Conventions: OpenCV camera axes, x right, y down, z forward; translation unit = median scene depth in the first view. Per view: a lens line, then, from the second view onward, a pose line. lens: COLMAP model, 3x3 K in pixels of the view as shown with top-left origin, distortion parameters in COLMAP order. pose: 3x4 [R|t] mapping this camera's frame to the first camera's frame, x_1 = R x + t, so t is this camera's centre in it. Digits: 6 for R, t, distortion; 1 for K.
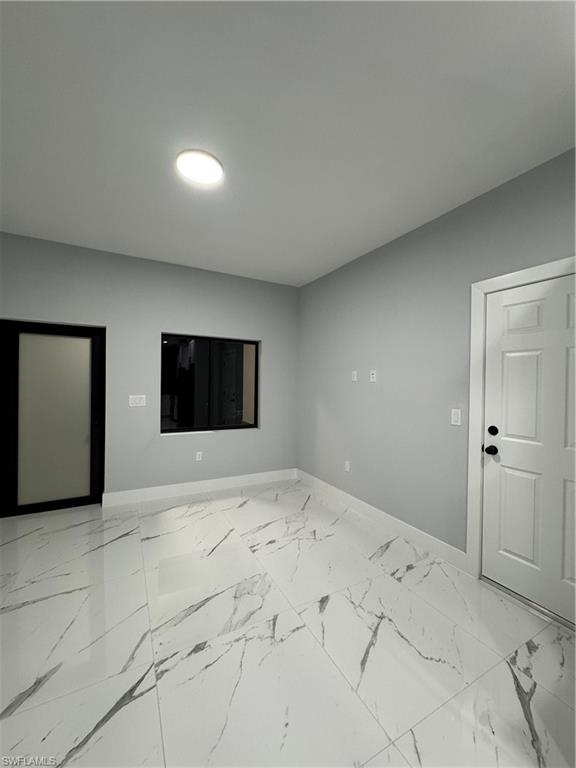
lens RADIAL K [[306.0, 0, 288.0], [0, 306.0, 390.2], [0, 0, 1]] dist [-0.001032, -0.000185]
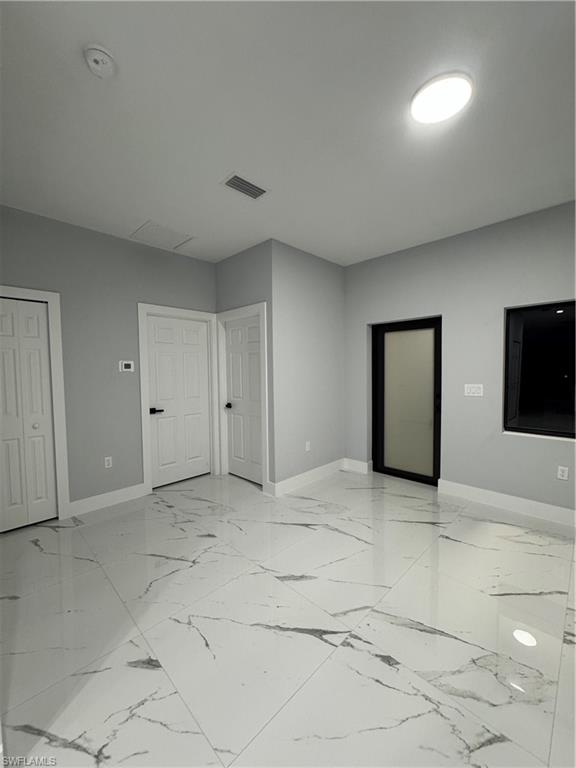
lens RADIAL K [[306.0, 0, 286.0], [0, 306.0, 385.0], [0, 0, 1]] dist [-0.001032, -0.000185]
pose [[0.287236, 0.027380, -0.957469, 0.274161], [-0.010769, 0.999621, 0.025355, 0.004155], [0.957799, 0.003028, 0.287422, 0.262232]]
